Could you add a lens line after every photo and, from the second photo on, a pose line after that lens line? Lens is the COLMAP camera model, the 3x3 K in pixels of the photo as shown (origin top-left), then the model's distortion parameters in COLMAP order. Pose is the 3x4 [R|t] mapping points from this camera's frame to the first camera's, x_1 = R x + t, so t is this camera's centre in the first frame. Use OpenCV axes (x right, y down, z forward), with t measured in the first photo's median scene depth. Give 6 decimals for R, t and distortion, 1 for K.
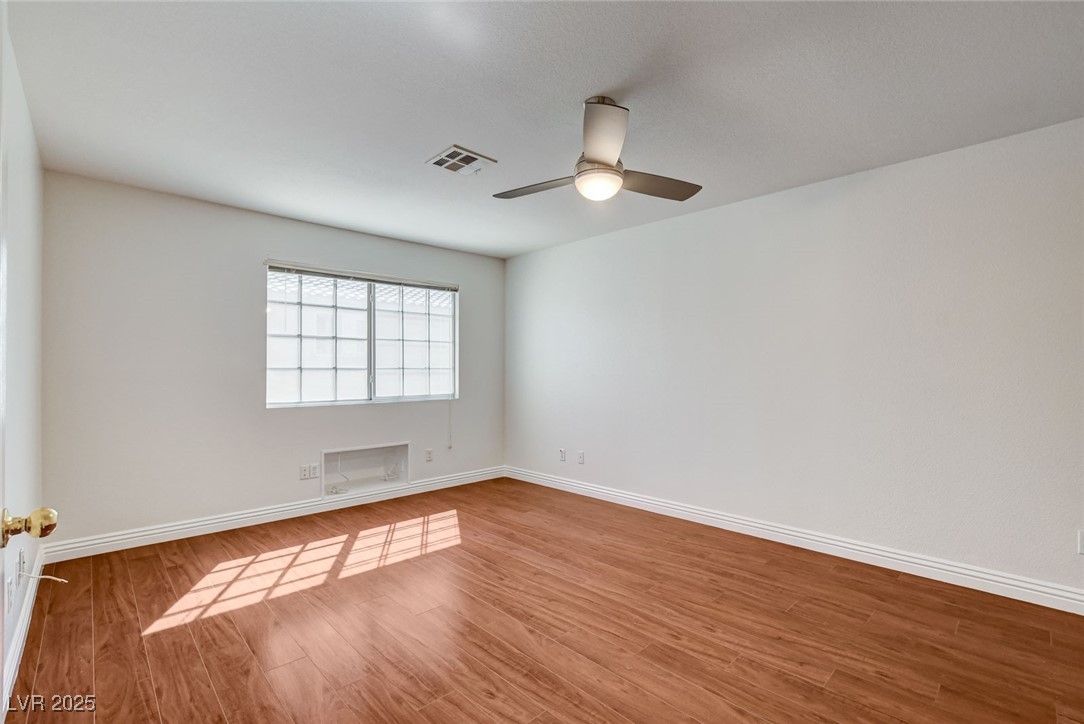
lens RADIAL K [[491.3, 0, 540.0], [0, 491.3, 363.7], [0, 0, 1]] dist [-0.022055, 0.000309]
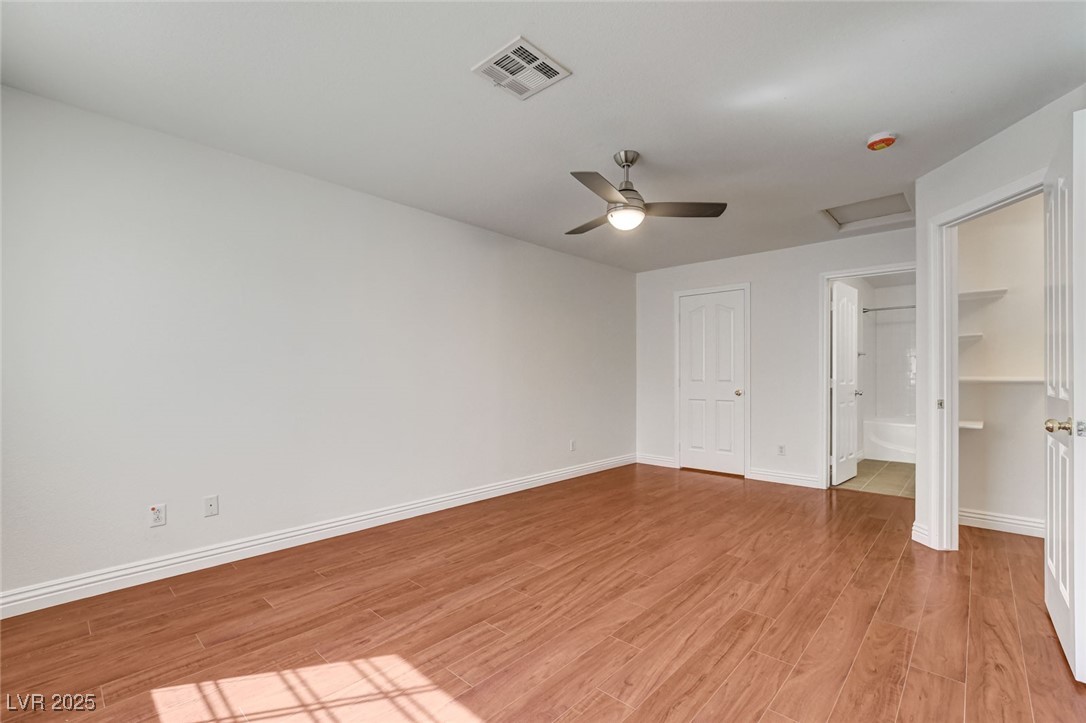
lens RADIAL K [[476.3, 0, 540.6], [0, 476.3, 369.9], [0, 0, 1]] dist [-0.014774, 0.000611]
pose [[-0.072765, 0.014052, 0.997250, -0.899692], [-0.014718, 0.999777, -0.015161, 0.033985], [-0.997241, -0.015781, -0.072542, 1.040274]]
